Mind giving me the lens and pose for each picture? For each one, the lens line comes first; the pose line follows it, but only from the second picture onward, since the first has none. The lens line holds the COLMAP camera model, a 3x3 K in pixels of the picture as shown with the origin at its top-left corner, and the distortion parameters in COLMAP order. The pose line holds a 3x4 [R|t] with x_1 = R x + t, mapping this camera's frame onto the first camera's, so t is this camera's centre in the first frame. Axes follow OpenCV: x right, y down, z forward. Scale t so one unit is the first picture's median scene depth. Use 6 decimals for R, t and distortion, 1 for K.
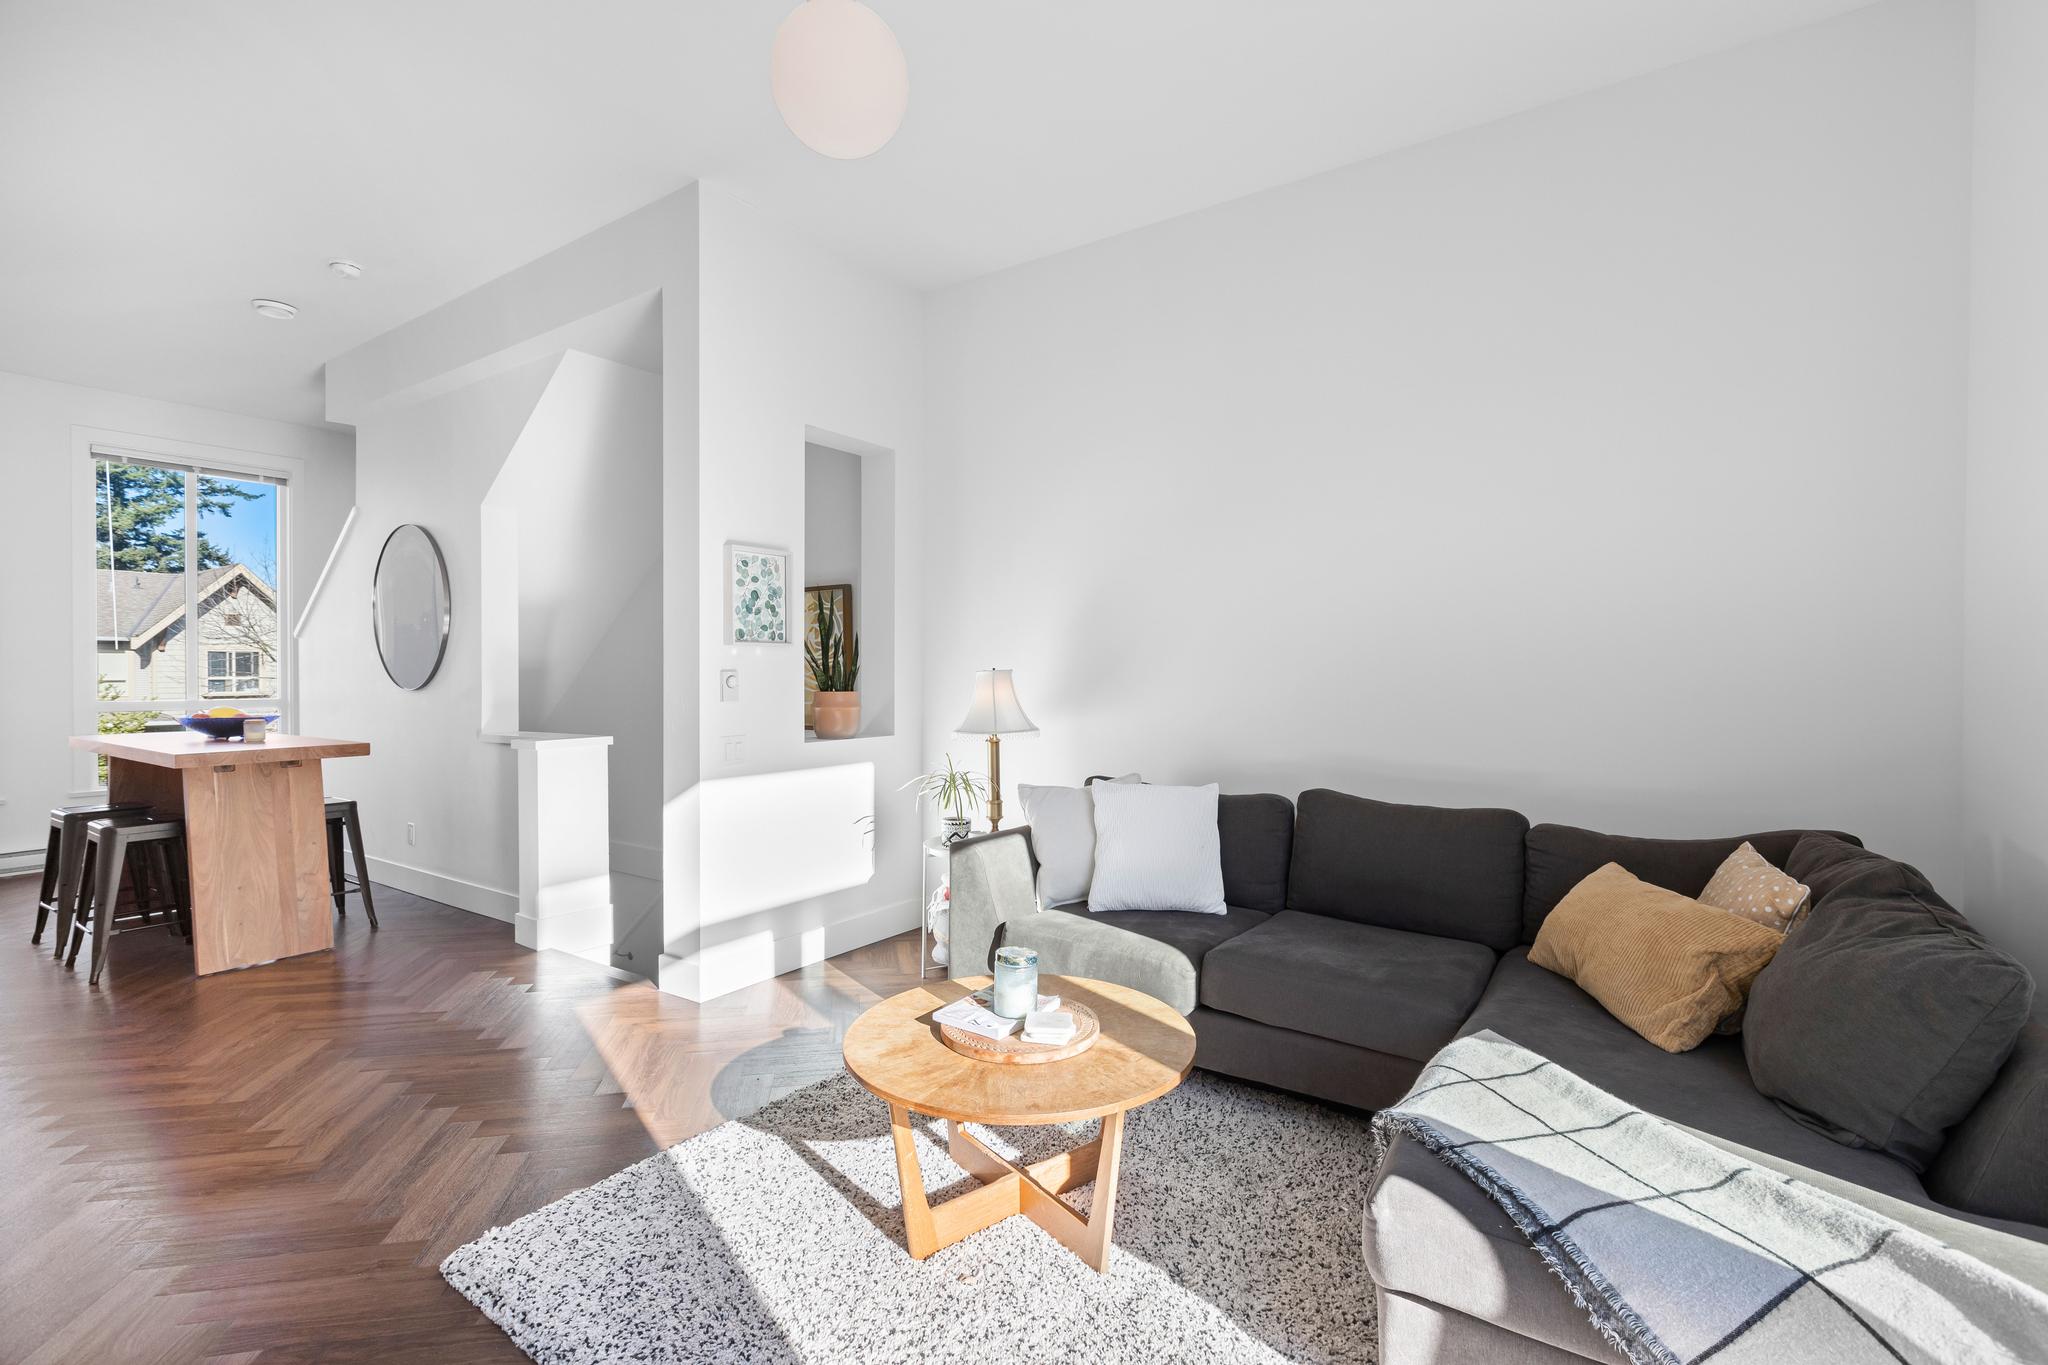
lens RADIAL K [[937.1, 0, 1033.7], [0, 937.1, 677.9], [0, 0, 1]] dist [-0.000372, -0.000285]
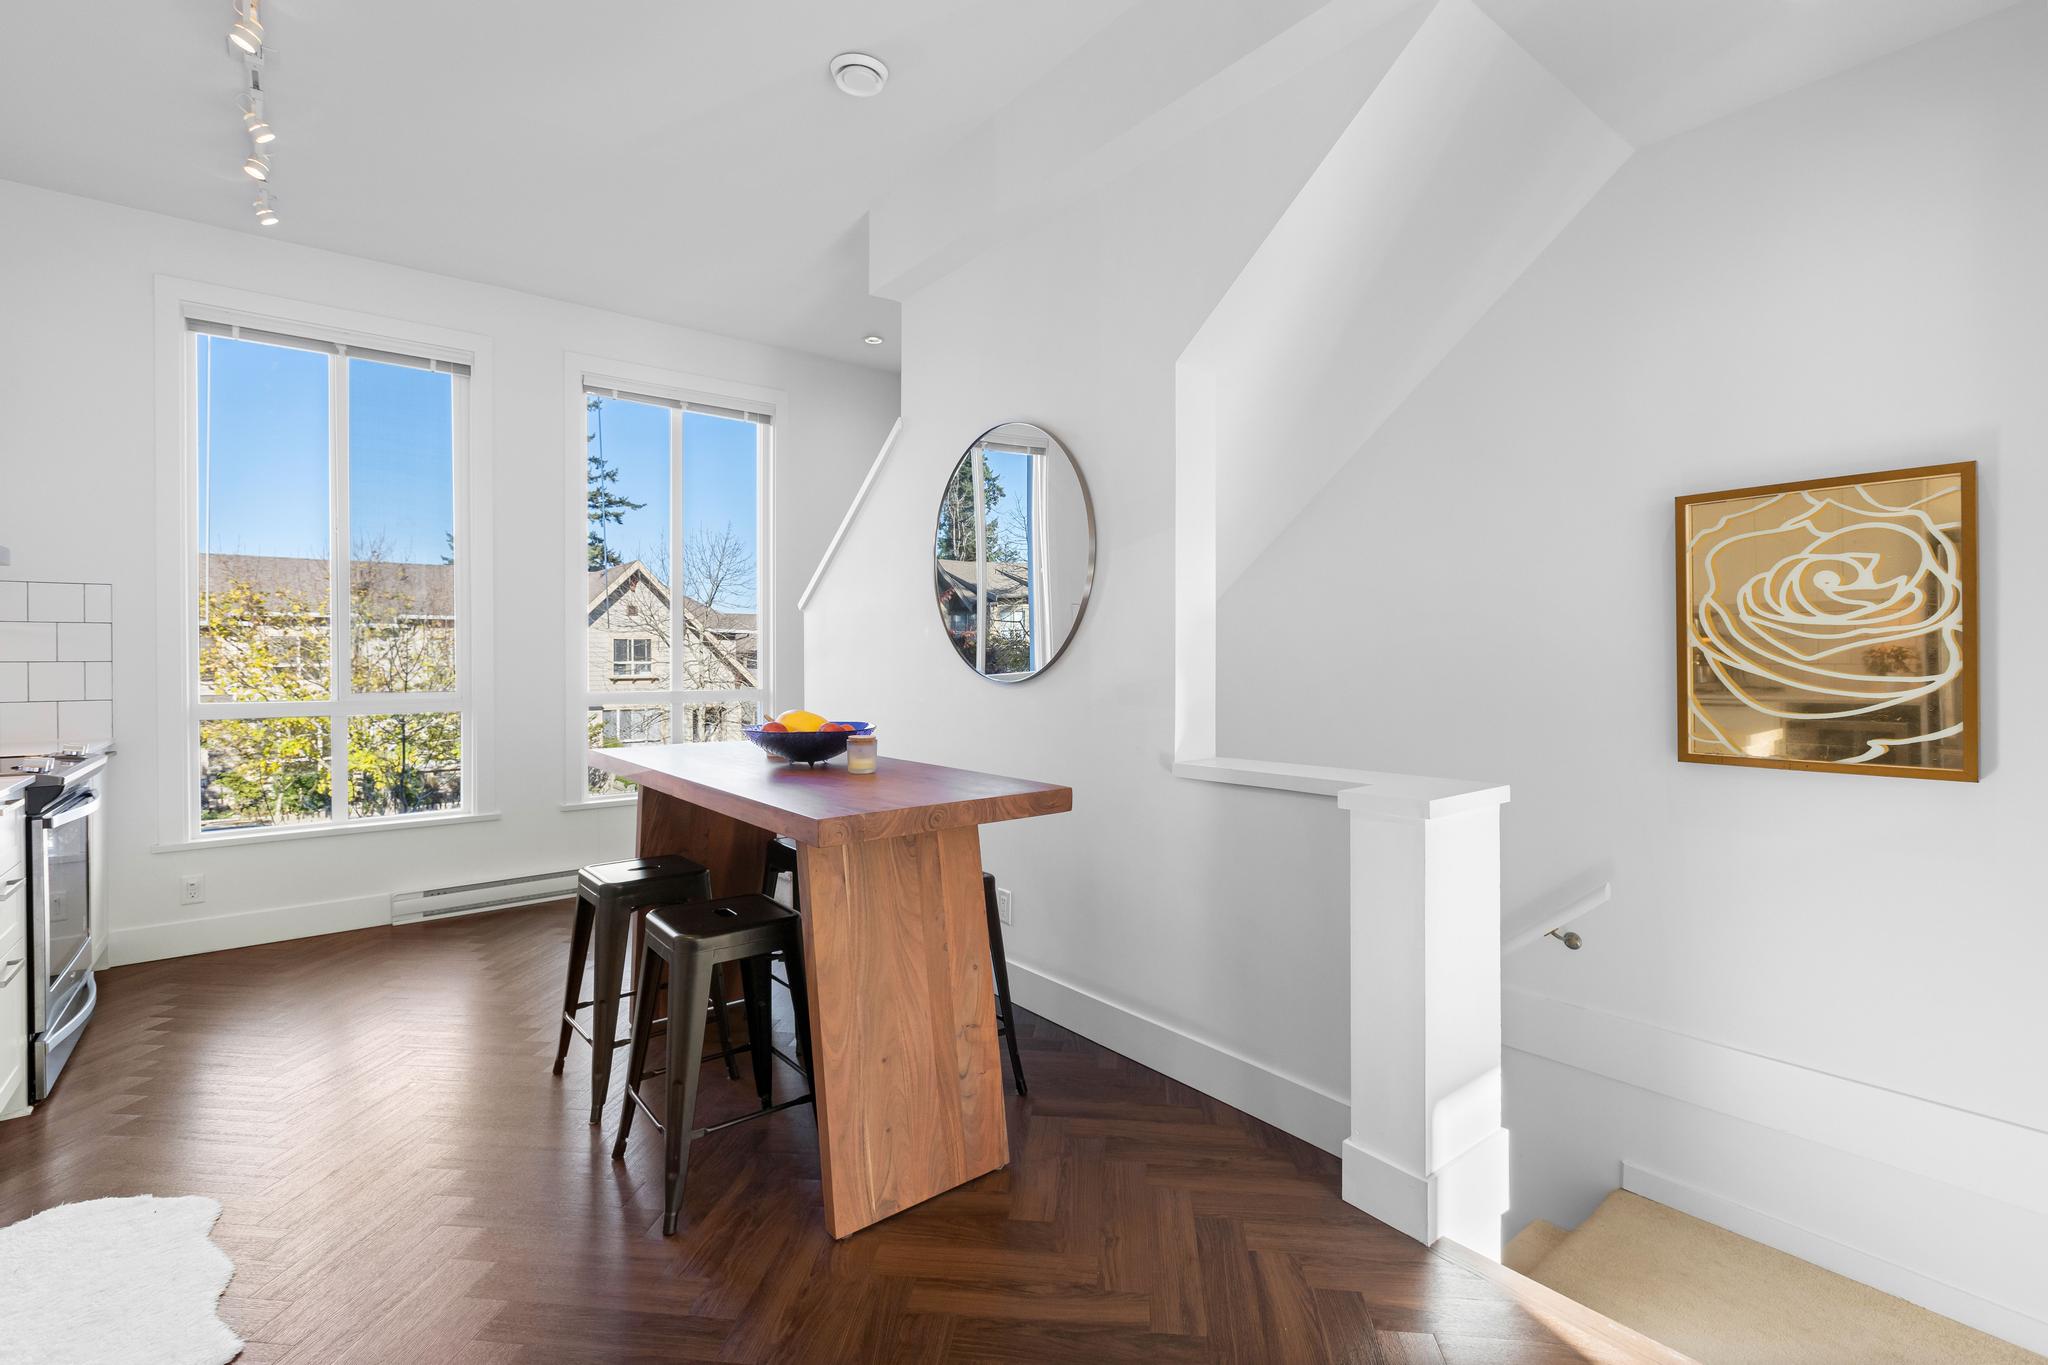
lens RADIAL K [[934.1, 0, 1021.9], [0, 934.1, 658.1], [0, 0, 1]] dist [0.000007, 0.000197]
pose [[0.956068, -0.002125, -0.293136, -0.506921], [0.000994, 0.999991, -0.004008, -0.001779], [0.293142, 0.003541, 0.956062, 0.422646]]
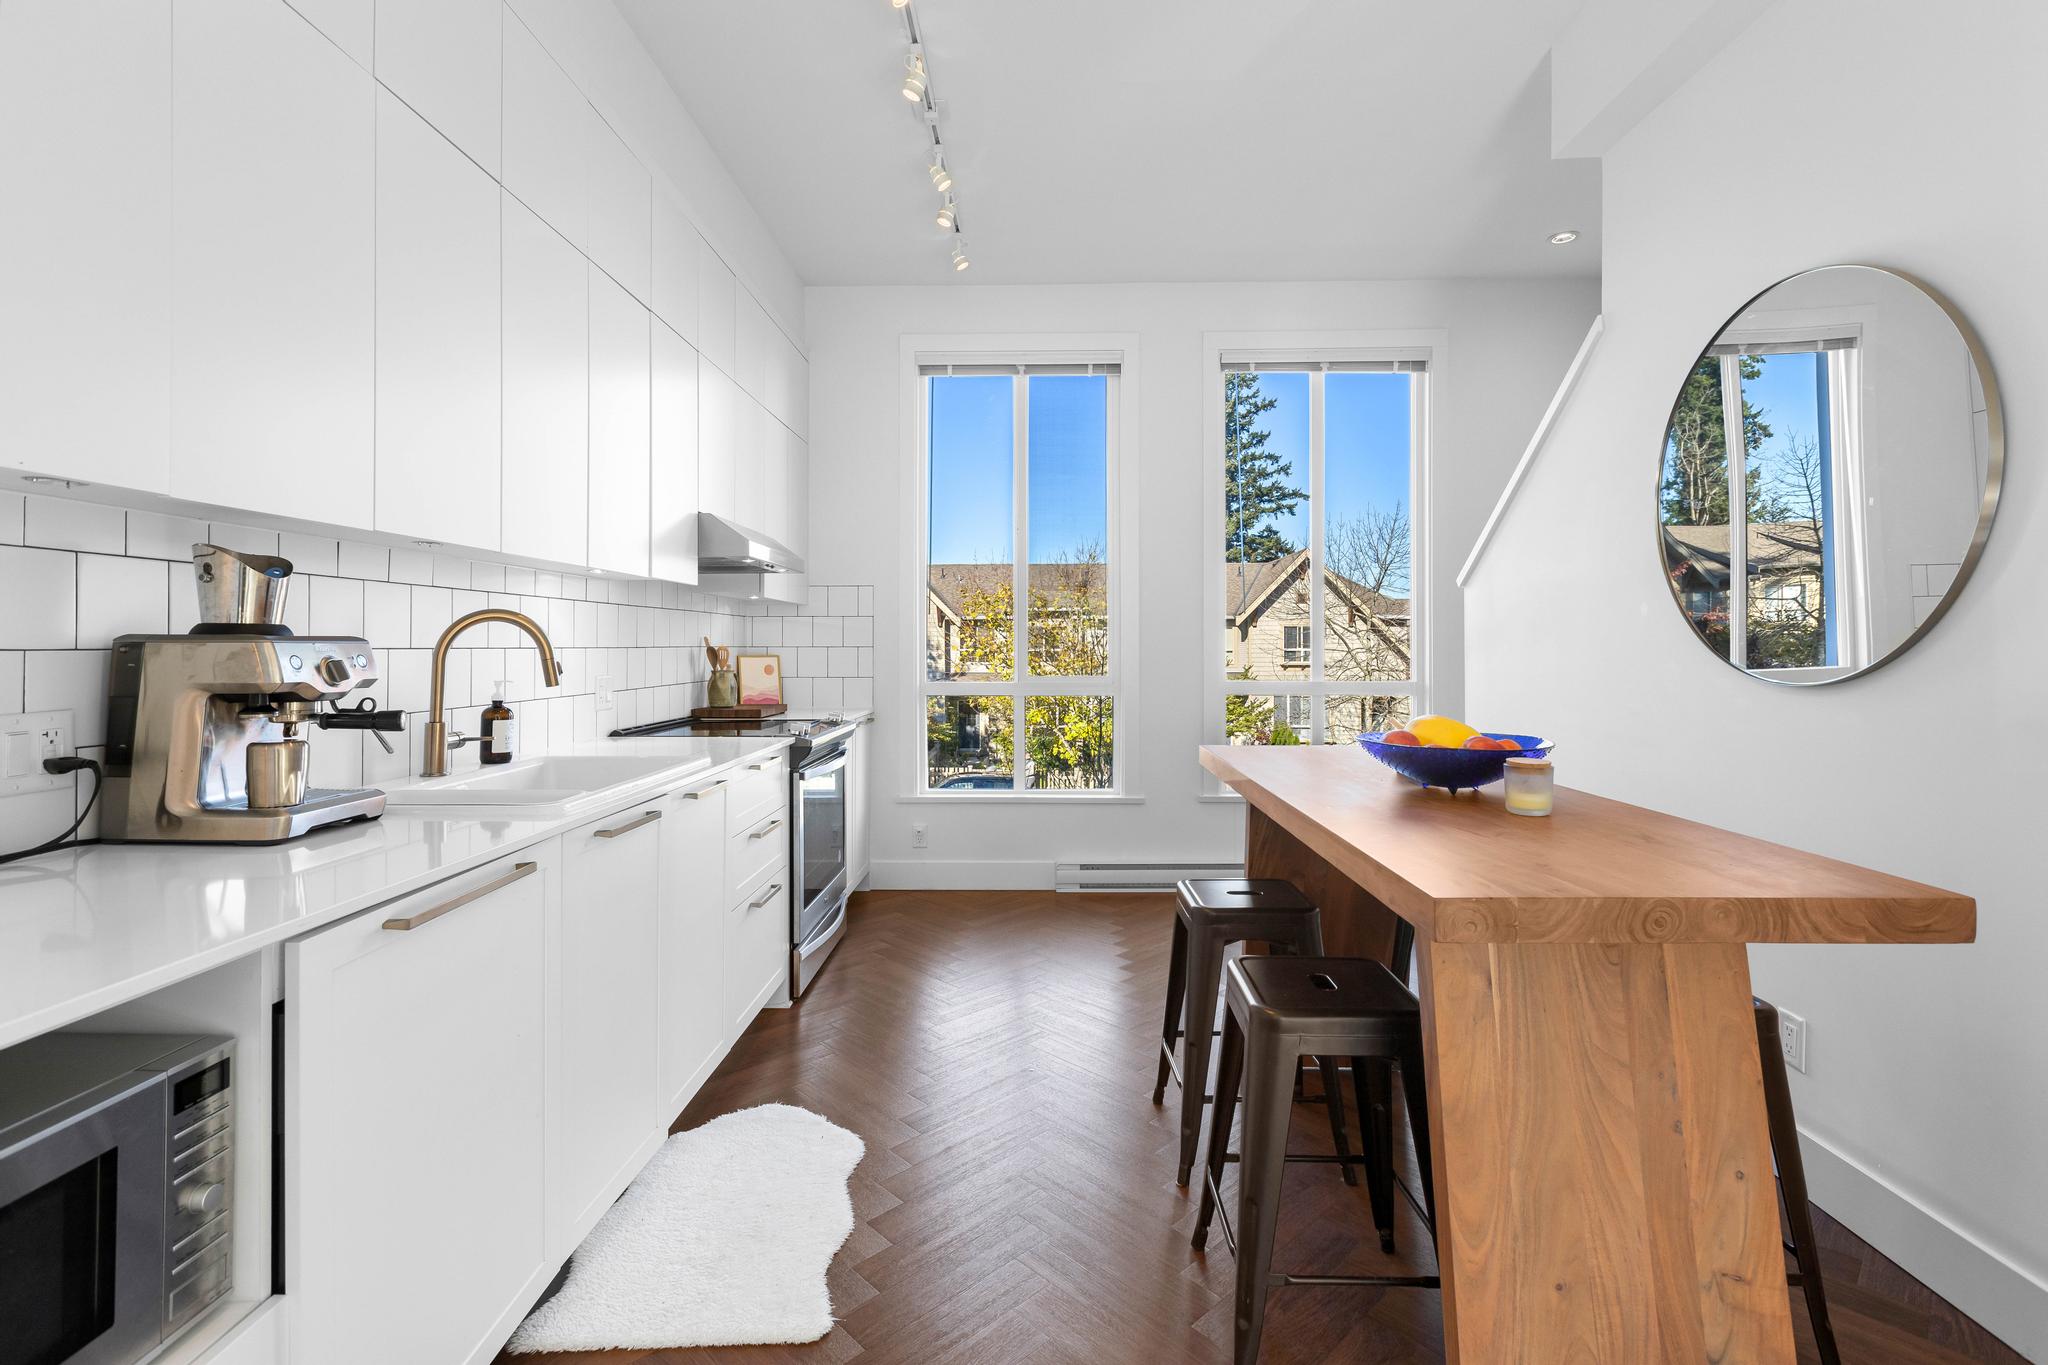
lens RADIAL K [[941.0, 0, 1016.1], [0, 941.0, 636.4], [0, 0, 1]] dist [0.001072, -0.000565]
pose [[0.546634, -0.007450, -0.837338, -0.551203], [-0.005003, 0.999914, -0.012162, -0.002493], [0.837356, 0.010838, 0.546550, 0.535129]]
